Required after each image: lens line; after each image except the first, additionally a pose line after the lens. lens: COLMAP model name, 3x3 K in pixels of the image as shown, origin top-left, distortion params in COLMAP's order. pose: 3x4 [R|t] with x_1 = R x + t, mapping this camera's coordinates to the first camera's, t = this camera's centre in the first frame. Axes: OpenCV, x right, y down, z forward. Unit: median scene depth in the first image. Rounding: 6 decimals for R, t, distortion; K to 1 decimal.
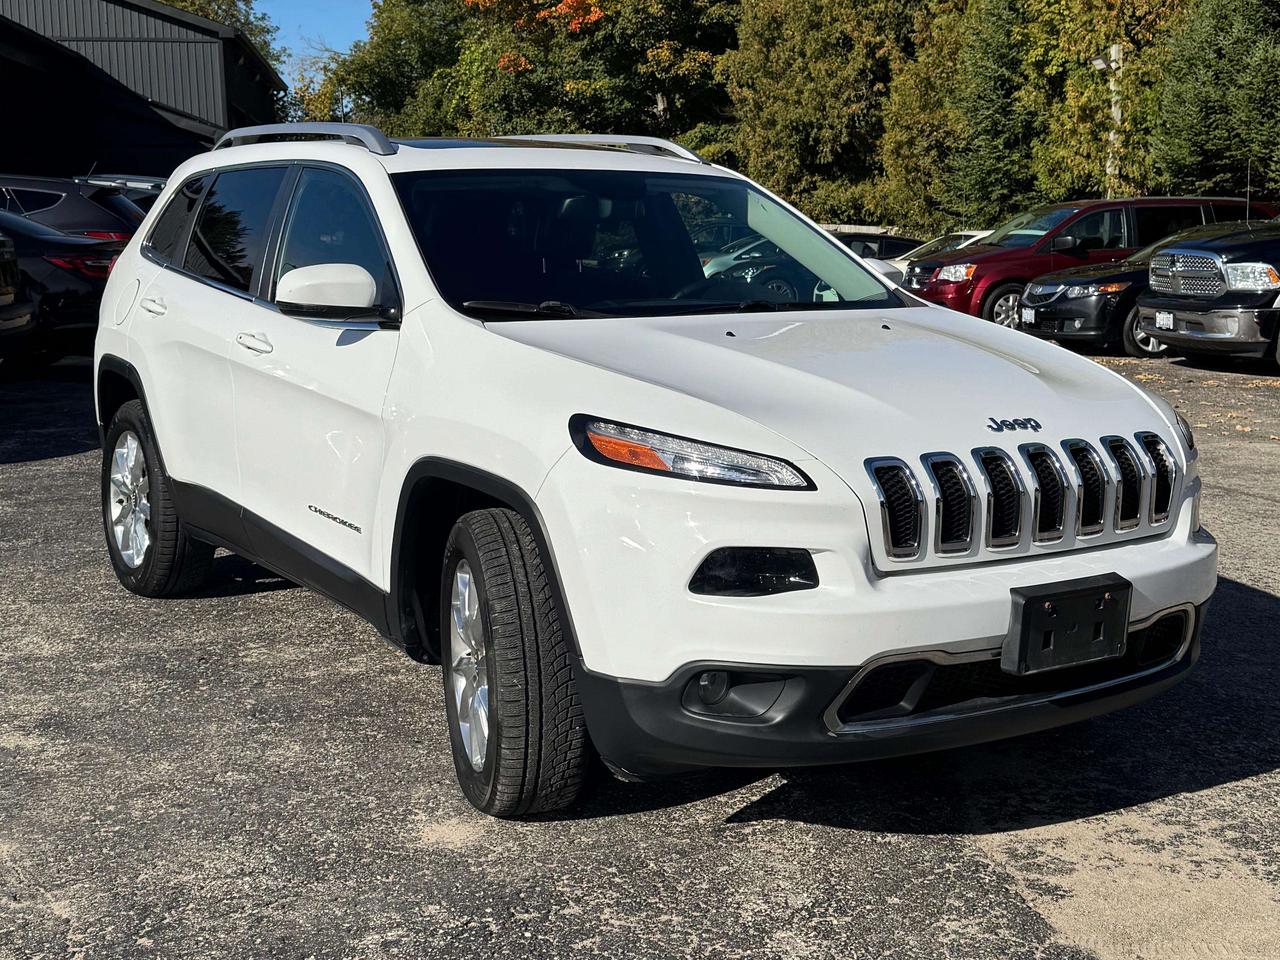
lens RADIAL K [[1683.3, 0, 566.2], [0, 1683.3, 432.4], [0, 0, 1]] dist [0.169030, -0.359458]
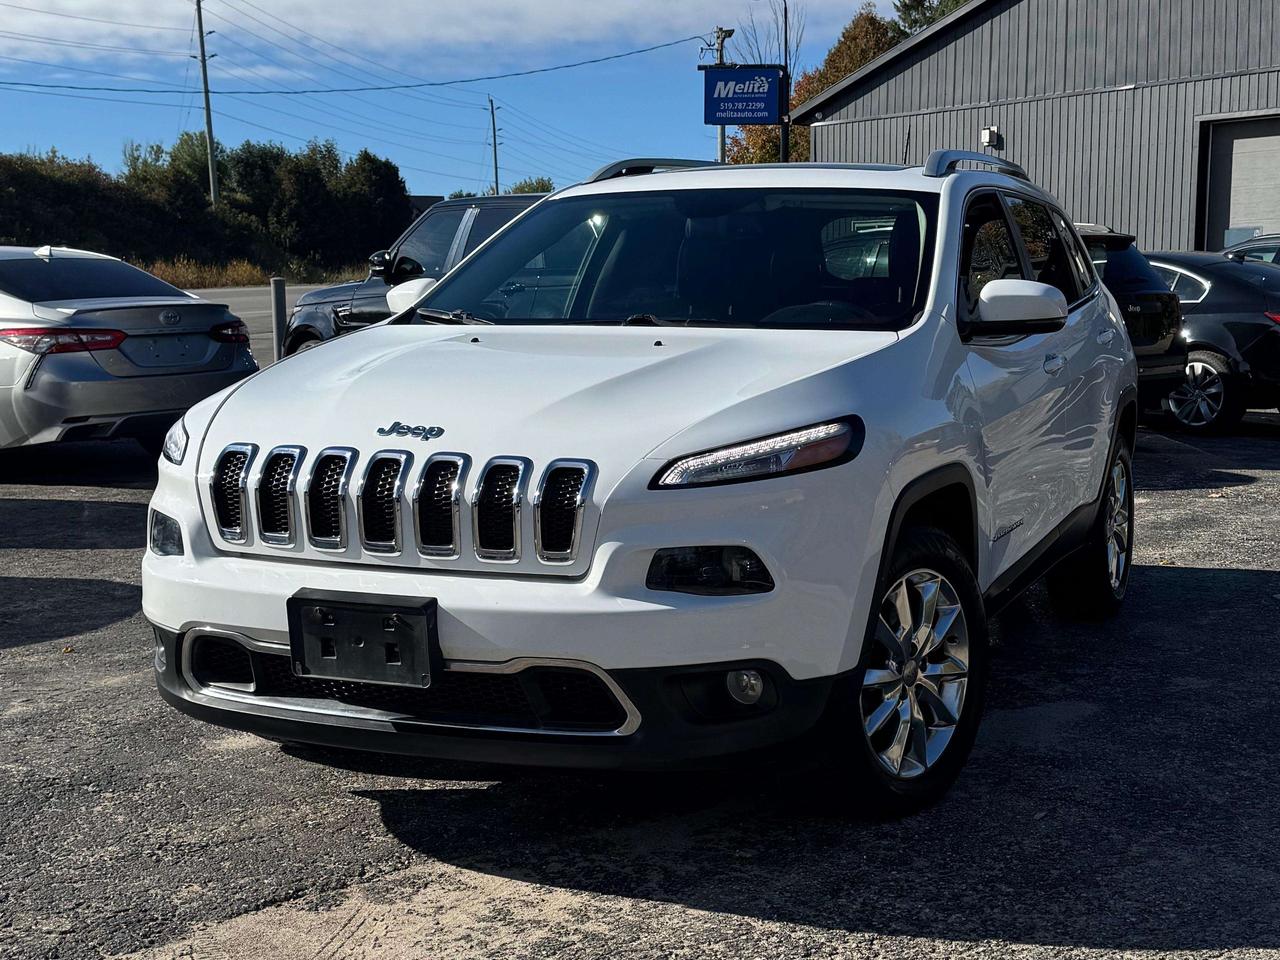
lens RADIAL K [[1641.5, 0, 675.1], [0, 1641.5, 547.9], [0, 0, 1]] dist [0.190031, -0.392223]
pose [[0.578245, 0.123609, -0.806445, 1.094127], [-0.104004, 0.991560, 0.077408, -0.026457], [0.809207, 0.039113, 0.586221, 0.576126]]
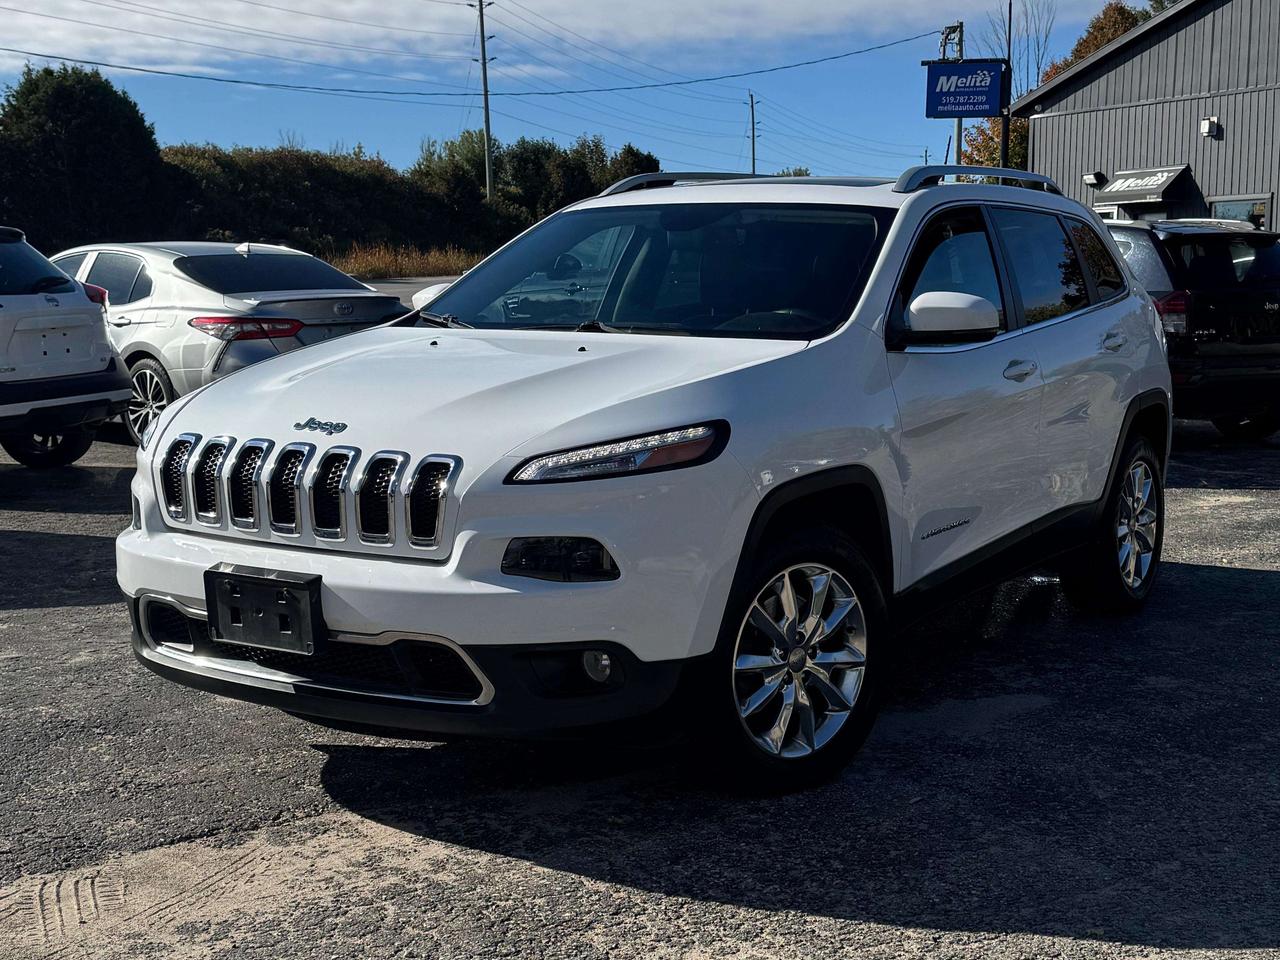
lens RADIAL K [[1588.2, 0, 663.2], [0, 1588.2, 498.6], [0, 0, 1]] dist [0.181322, -0.357691]
pose [[0.444904, 0.124746, -0.886848, 1.251342], [-0.121285, 0.989521, 0.078343, -0.064157], [0.887328, 0.072706, 0.455372, 0.729853]]
